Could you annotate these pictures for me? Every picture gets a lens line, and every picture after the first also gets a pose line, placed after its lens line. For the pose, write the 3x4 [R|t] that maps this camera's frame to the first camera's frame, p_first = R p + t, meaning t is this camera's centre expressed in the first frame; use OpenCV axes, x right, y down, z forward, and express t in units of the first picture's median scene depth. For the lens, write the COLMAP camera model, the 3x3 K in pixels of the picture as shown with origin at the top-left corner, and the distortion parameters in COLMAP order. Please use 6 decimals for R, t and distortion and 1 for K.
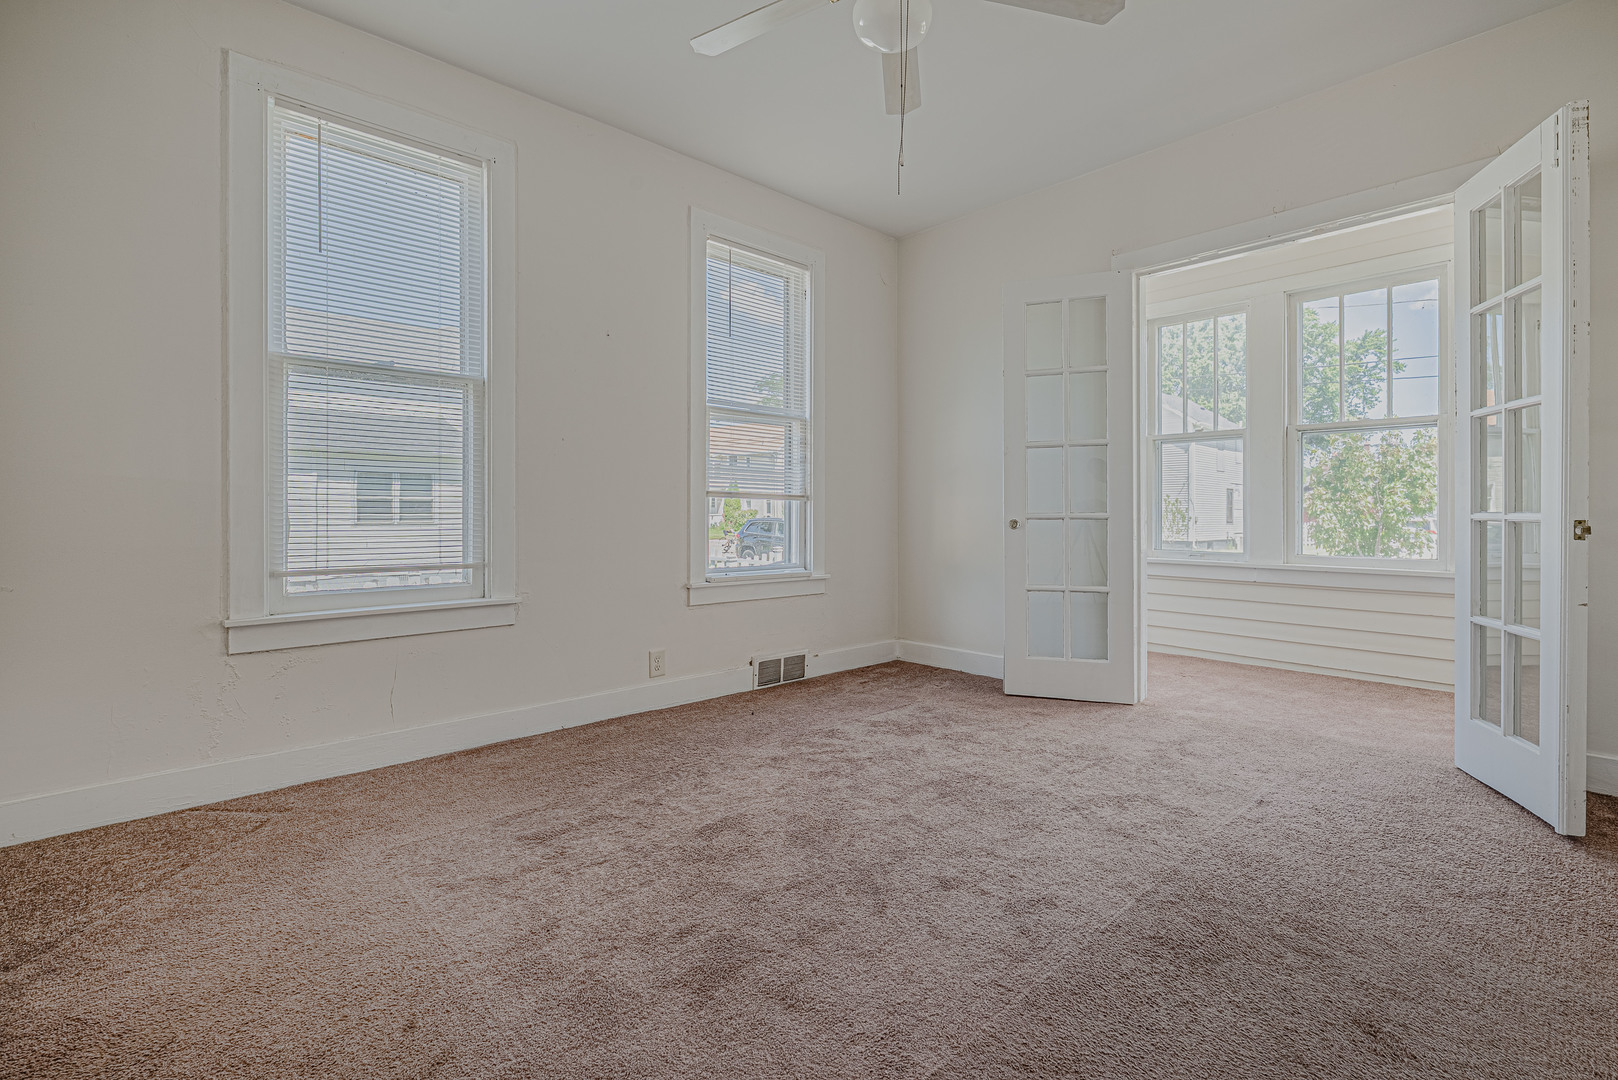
lens RADIAL K [[729.7, 0, 804.8], [0, 729.7, 515.1], [0, 0, 1]] dist [-0.001954, -0.000388]
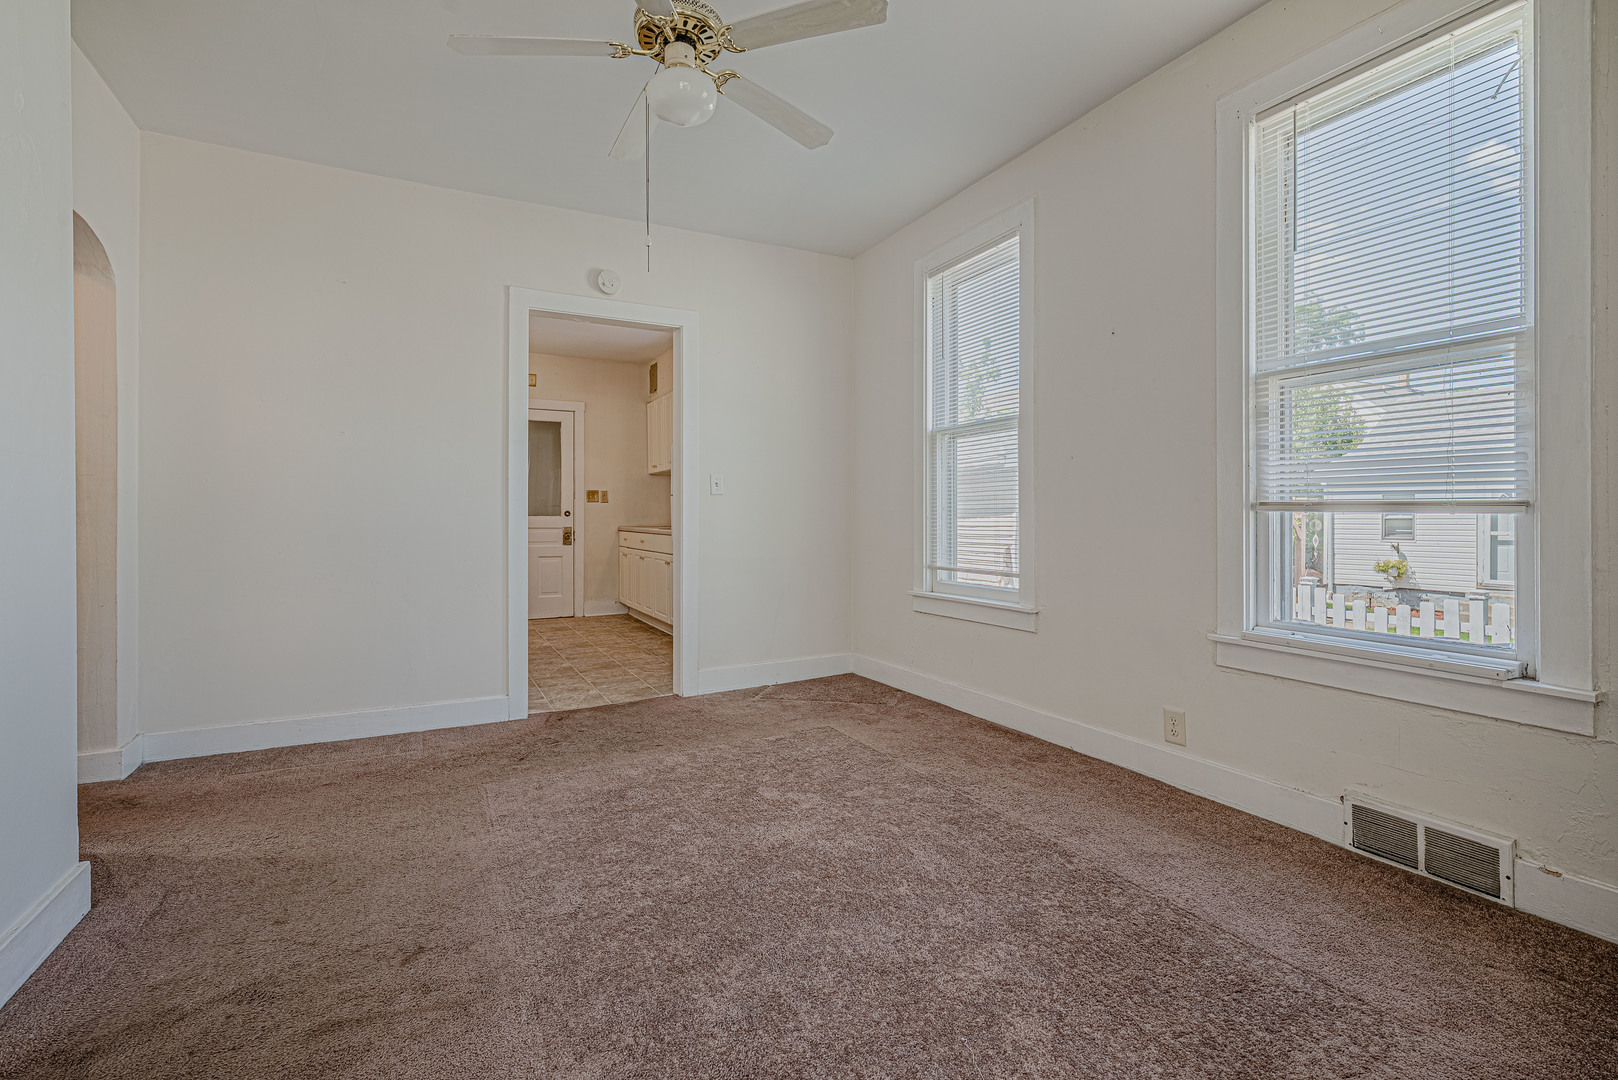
lens RADIAL K [[729.7, 0, 817.2], [0, 729.7, 520.1], [0, 0, 1]] dist [-0.001954, -0.000388]
pose [[-0.248550, 0.000845, -0.968619, 0.716025], [-0.002874, 0.999995, 0.001610, -0.019212], [0.968615, 0.003184, -0.248546, 0.913913]]
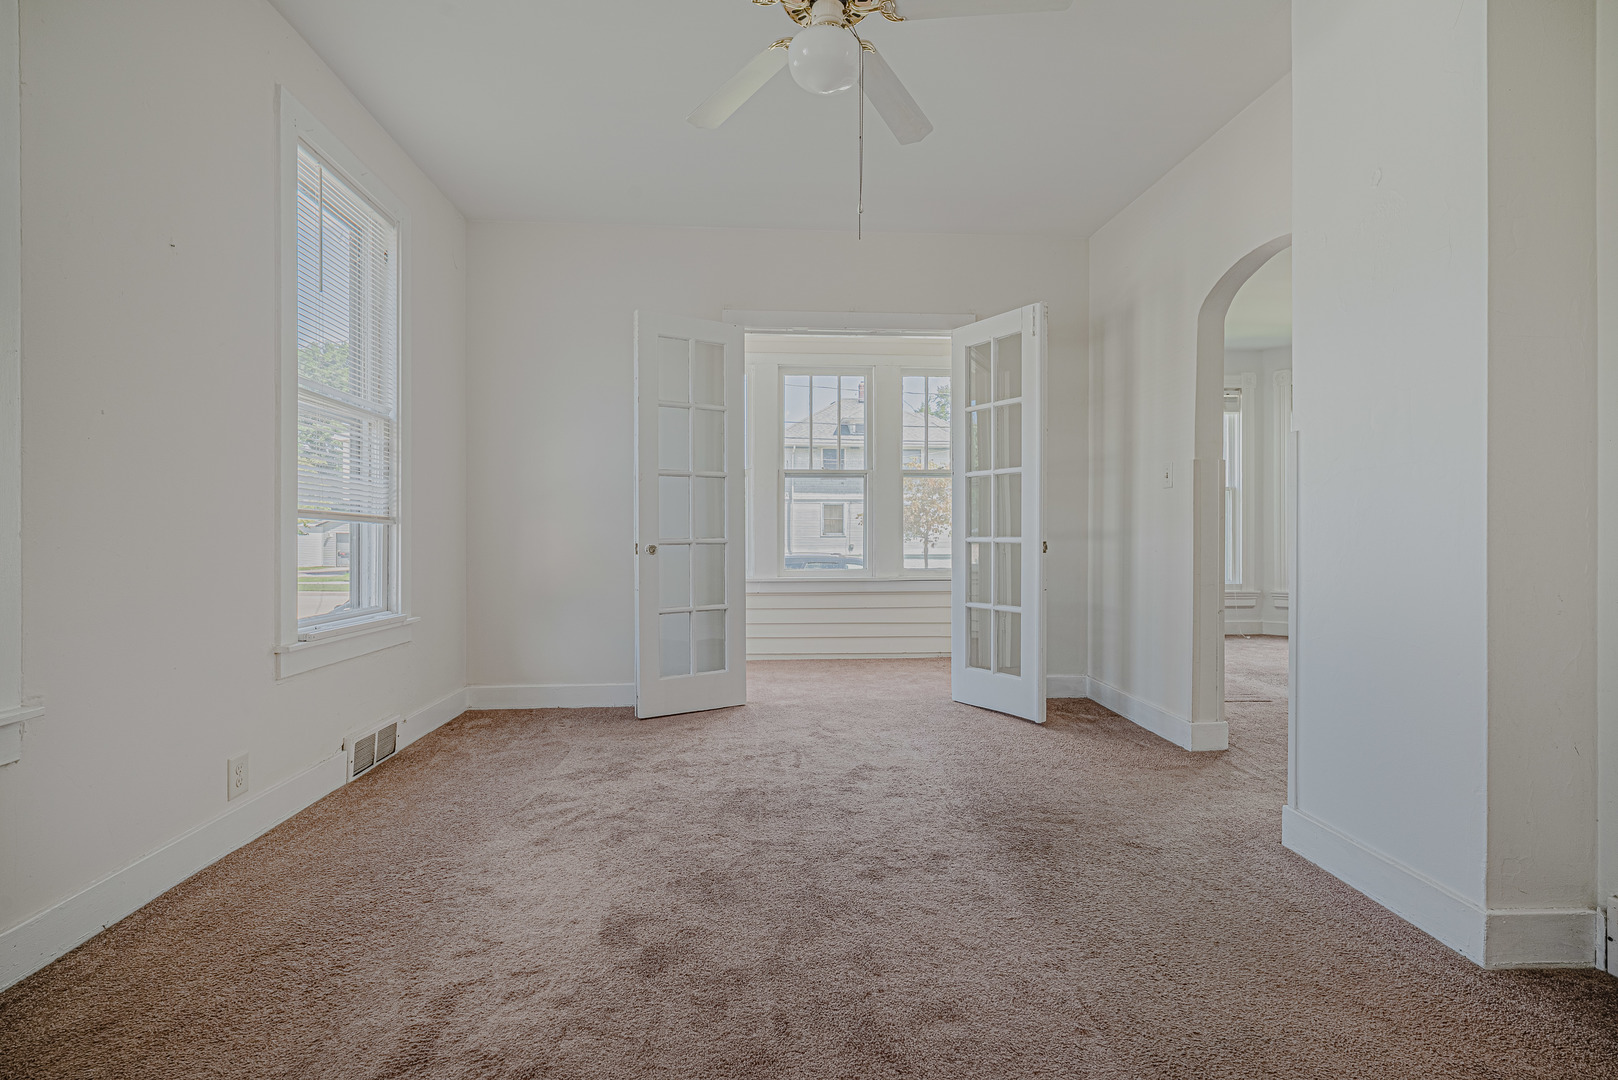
lens RADIAL K [[729.7, 0, 803.6], [0, 729.7, 534.4], [0, 0, 1]] dist [-0.001954, -0.000388]
pose [[0.624307, -0.001756, 0.781177, -0.437299], [0.005062, 0.999986, -0.001797, -0.006924], [-0.781163, 0.005077, 0.624307, 0.230620]]
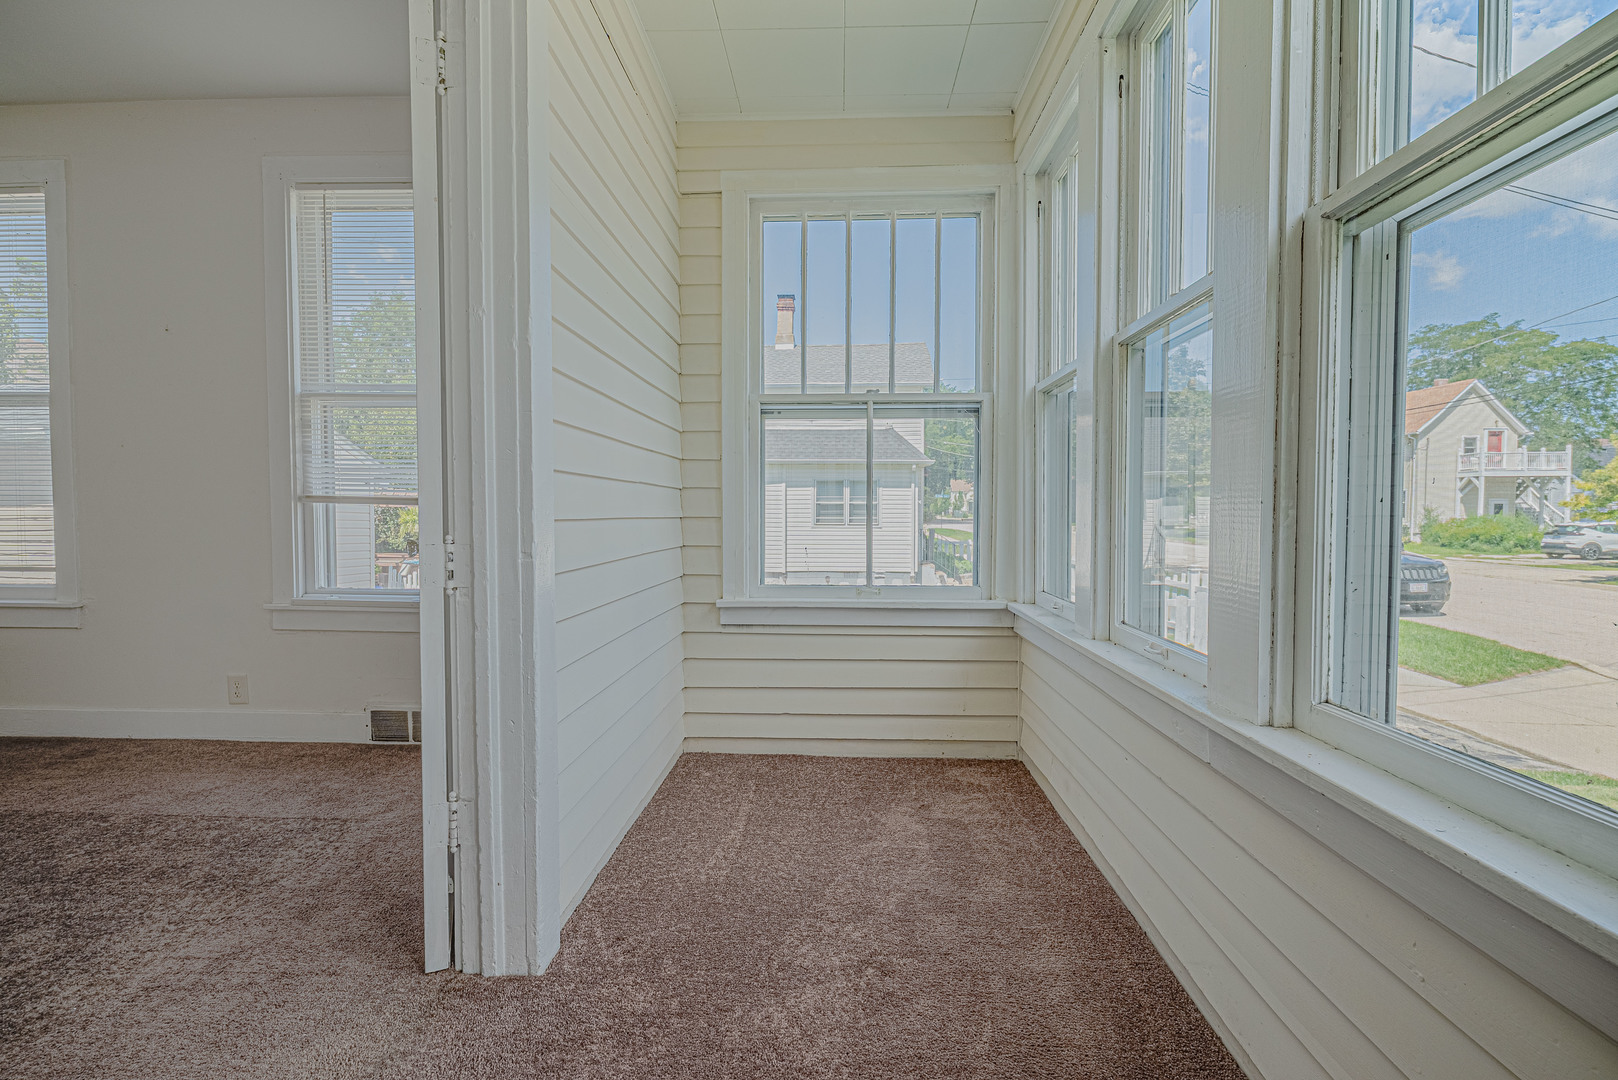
lens RADIAL K [[729.7, 0, 801.0], [0, 729.7, 539.3], [0, 0, 1]] dist [-0.001954, -0.000388]
pose [[0.703929, 0.028124, -0.709714, 1.014492], [-0.007564, 0.999456, 0.032103, -0.016244], [0.710230, -0.017230, 0.703759, 0.960270]]
